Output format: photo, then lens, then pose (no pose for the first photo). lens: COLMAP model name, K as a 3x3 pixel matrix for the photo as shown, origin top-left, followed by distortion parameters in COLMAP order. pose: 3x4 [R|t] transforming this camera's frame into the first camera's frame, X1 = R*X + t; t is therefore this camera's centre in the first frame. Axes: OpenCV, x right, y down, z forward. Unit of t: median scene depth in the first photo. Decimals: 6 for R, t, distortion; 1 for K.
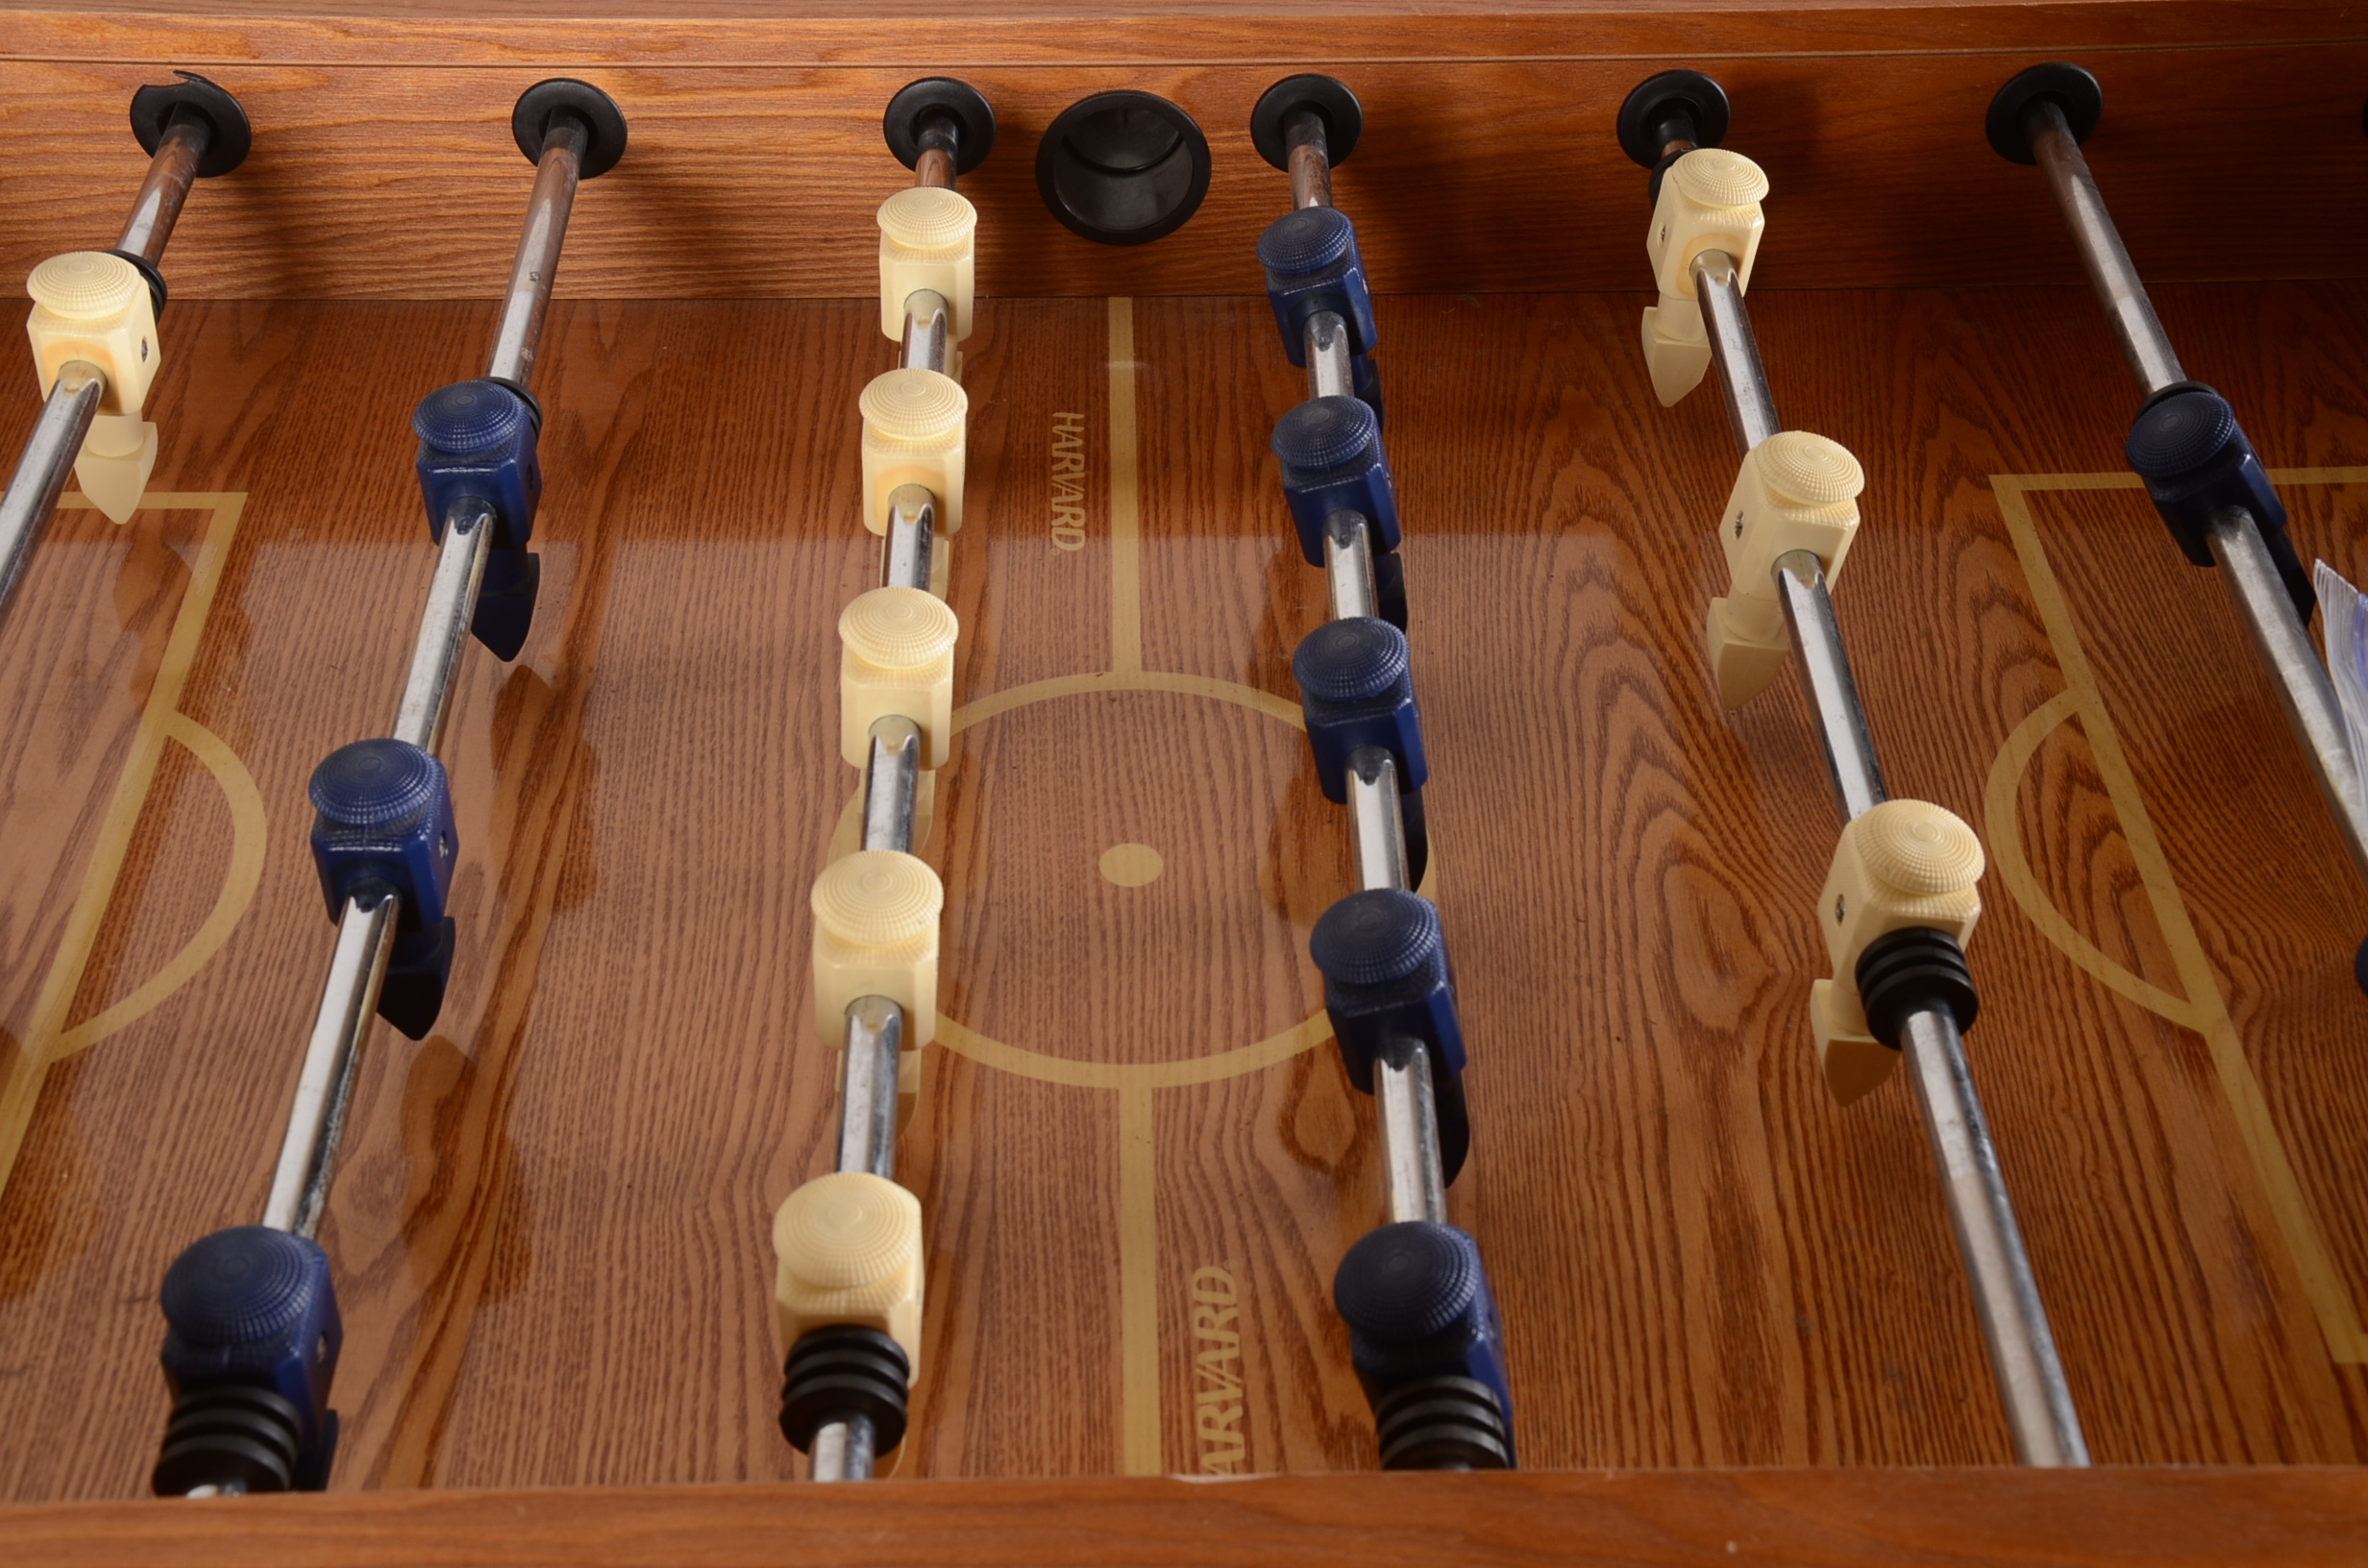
lens RADIAL K [[3074.0, 0, 1184.0], [0, 3074.0, 784.0], [0, 0, 1]] dist [0.078207, -0.001515]
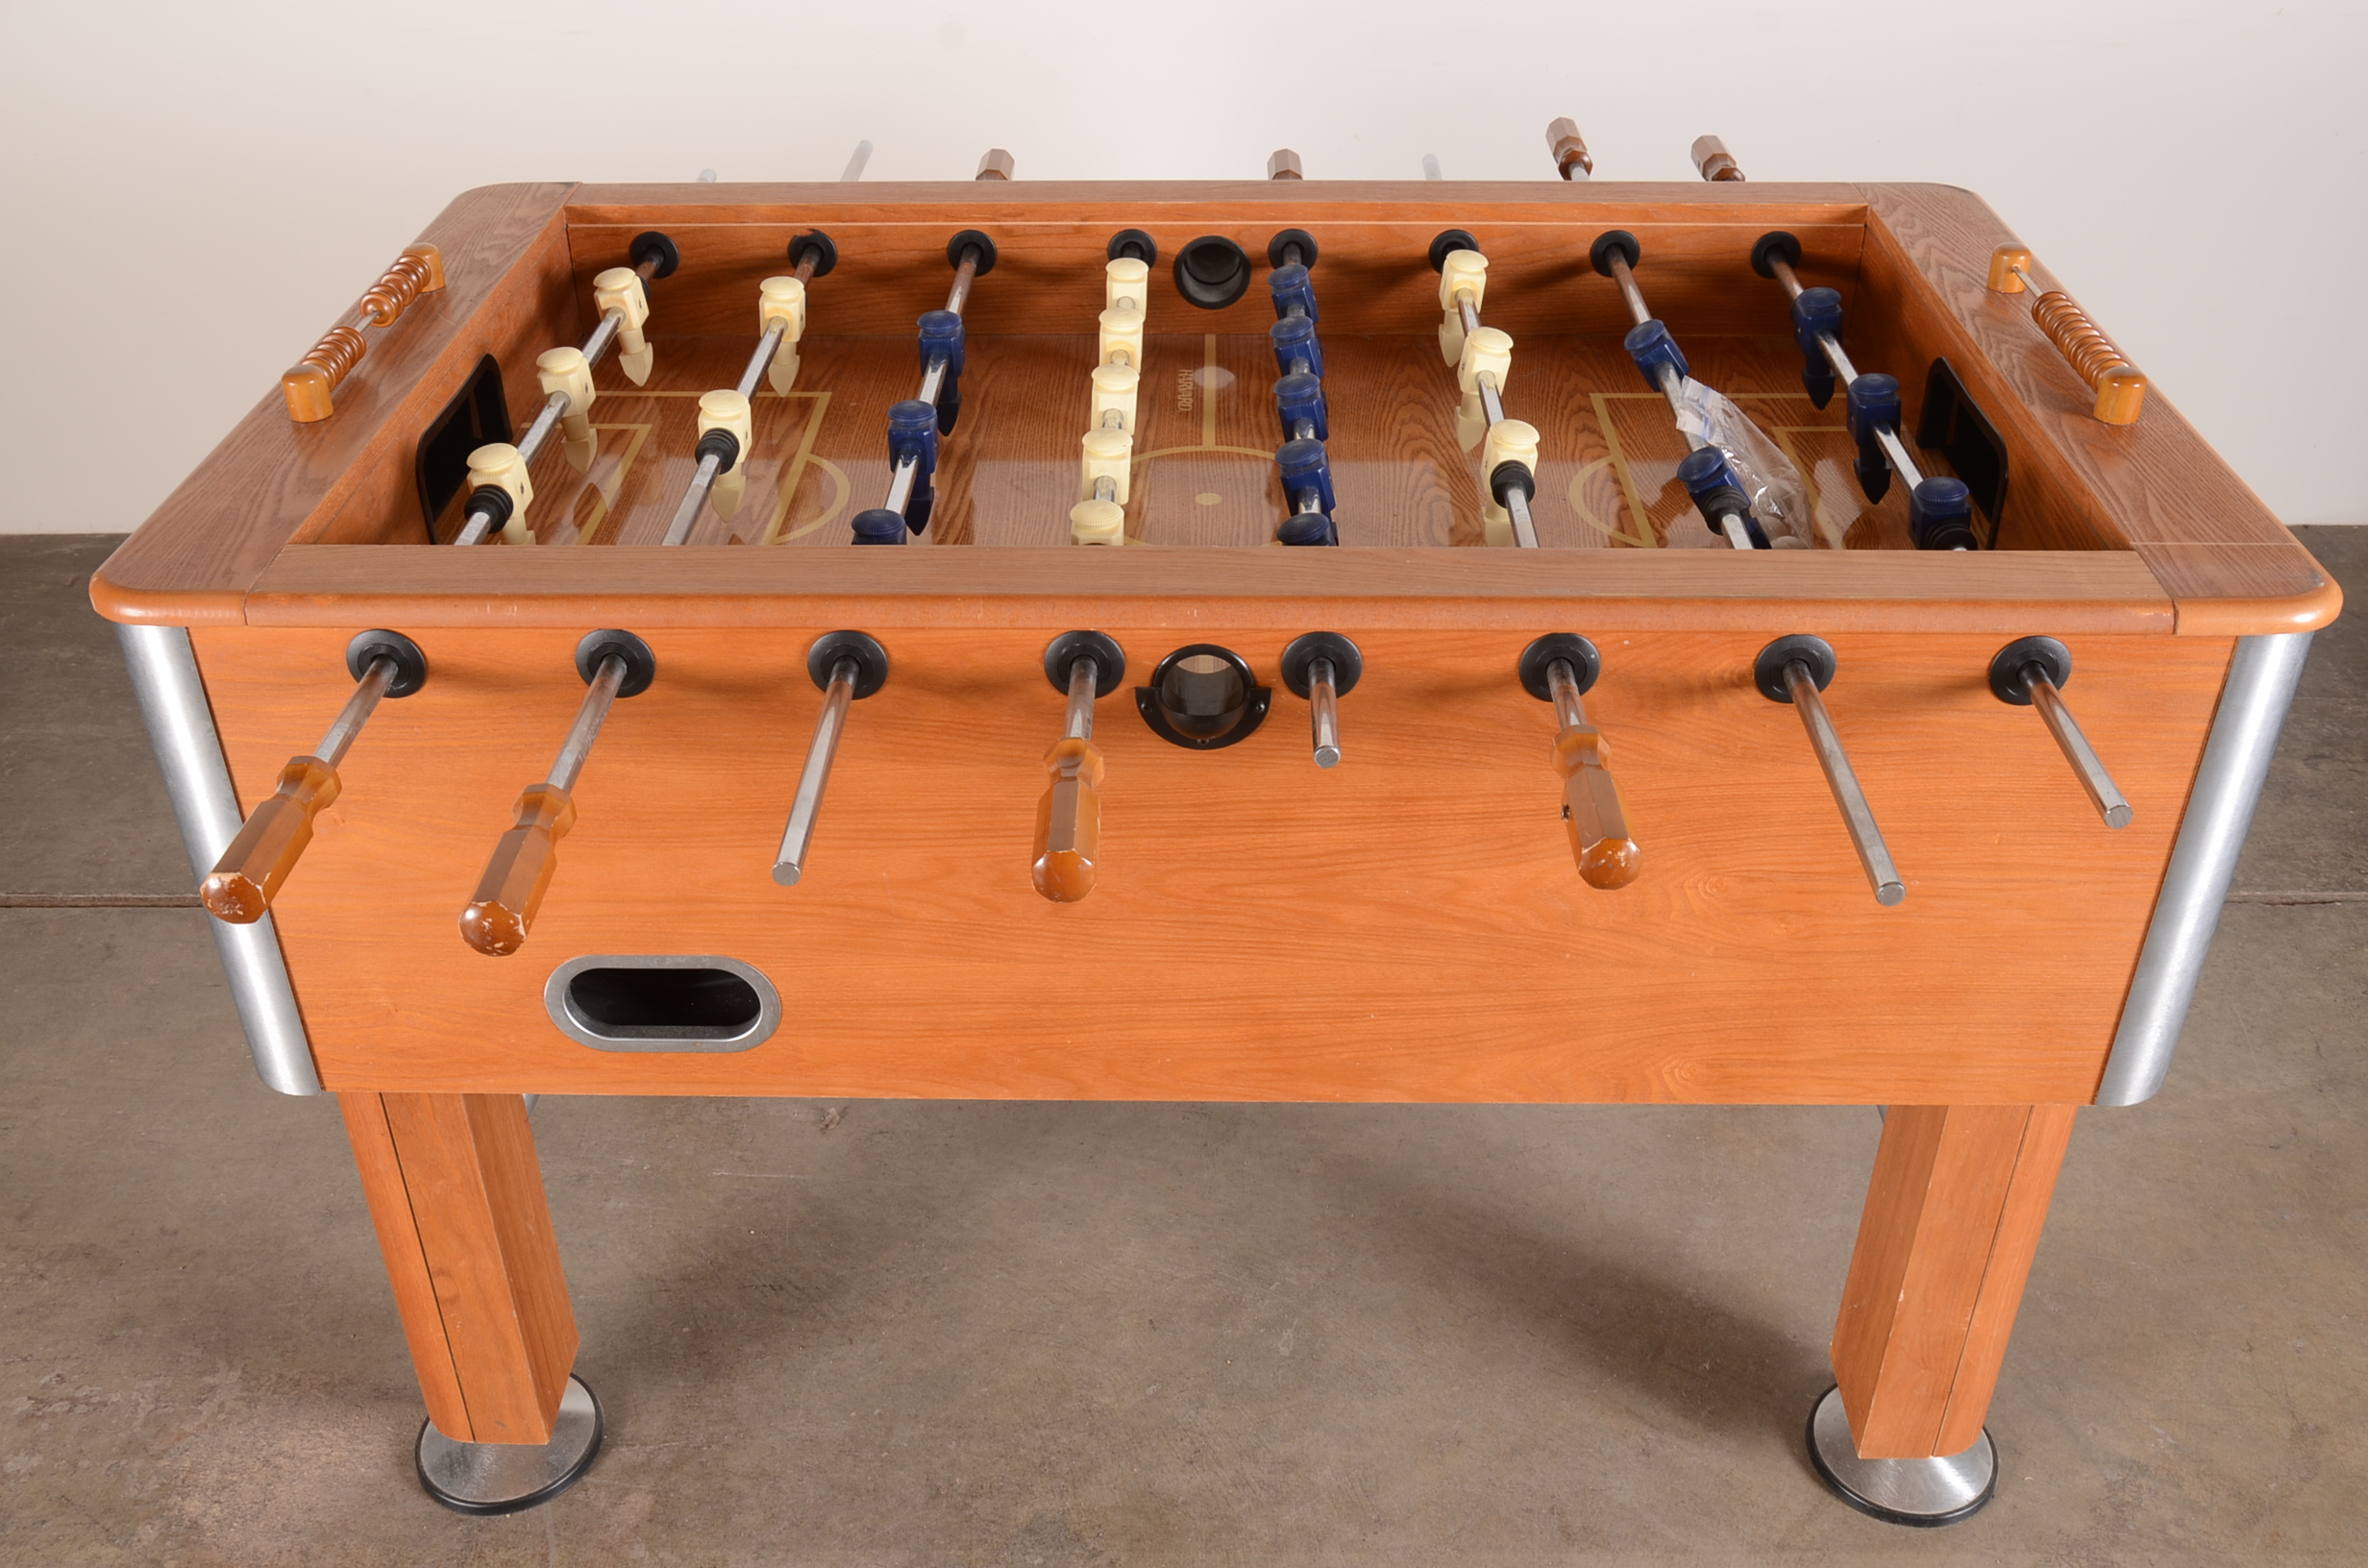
lens RADIAL K [[2175.3, 0, 1184.0], [0, 2175.3, 784.0], [0, 0, 1]] dist [-0.104362, 0.183530]
pose [[0.999070, 0.011714, -0.041500, 0.032826], [-0.017732, 0.988865, -0.147756, 0.440961], [0.039307, 0.148355, 0.988153, -0.561909]]
